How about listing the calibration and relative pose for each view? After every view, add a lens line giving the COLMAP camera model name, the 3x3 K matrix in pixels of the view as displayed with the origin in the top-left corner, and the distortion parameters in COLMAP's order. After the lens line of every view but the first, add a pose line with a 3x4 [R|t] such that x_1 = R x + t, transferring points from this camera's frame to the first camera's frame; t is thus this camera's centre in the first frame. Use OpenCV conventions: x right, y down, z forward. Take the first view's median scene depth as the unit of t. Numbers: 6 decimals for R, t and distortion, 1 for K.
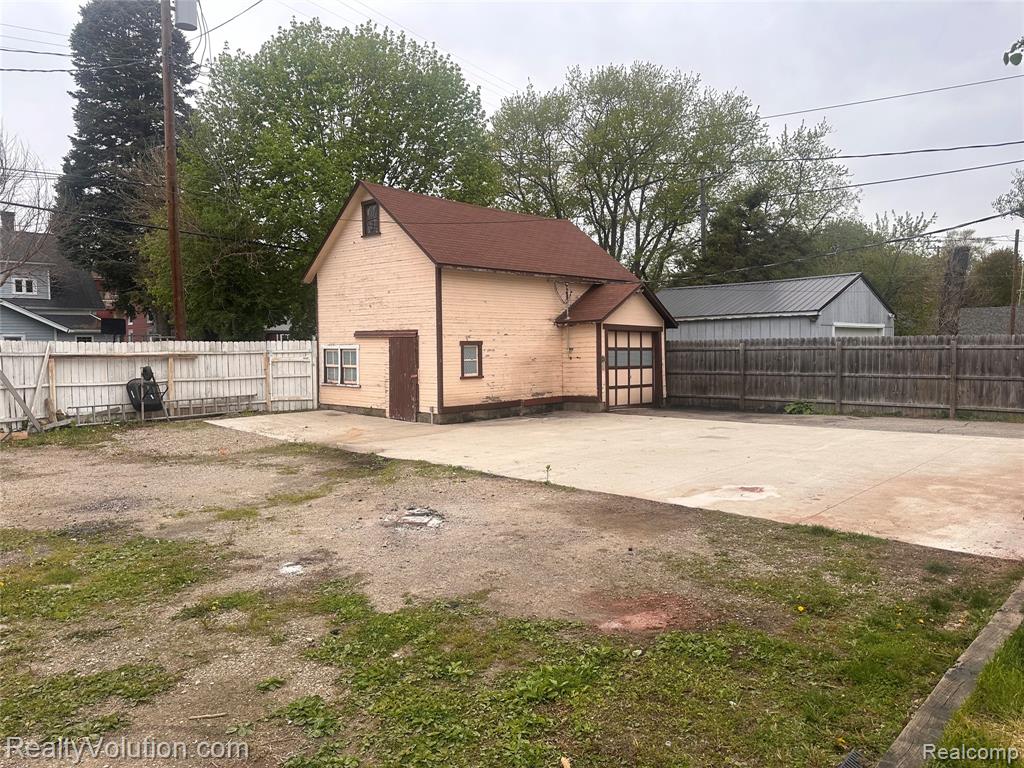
lens RADIAL K [[713.9, 0, 515.6], [0, 713.9, 380.8], [0, 0, 1]] dist [0.137243, -0.231402]
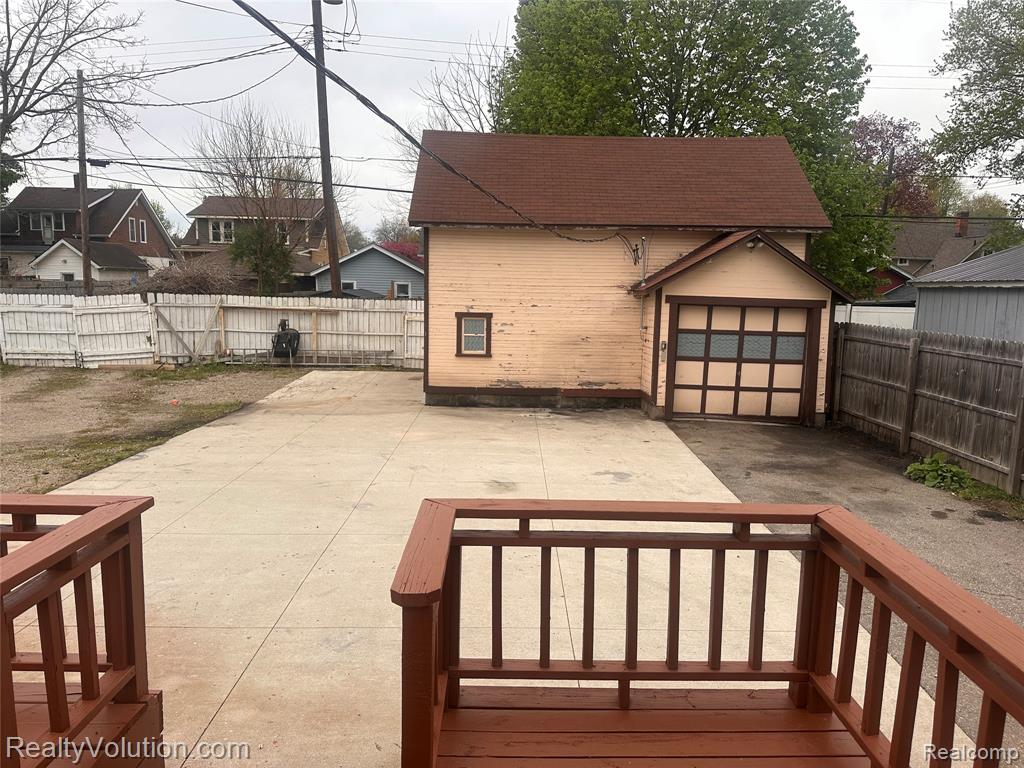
lens RADIAL K [[713.9, 0, 515.6], [0, 713.9, 380.8], [0, 0, 1]] dist [0.137243, -0.231402]
pose [[0.694357, 0.122328, -0.709157, 0.534277], [-0.062870, 0.991990, 0.109558, -0.065411], [0.716879, -0.031488, 0.696486, 0.407049]]
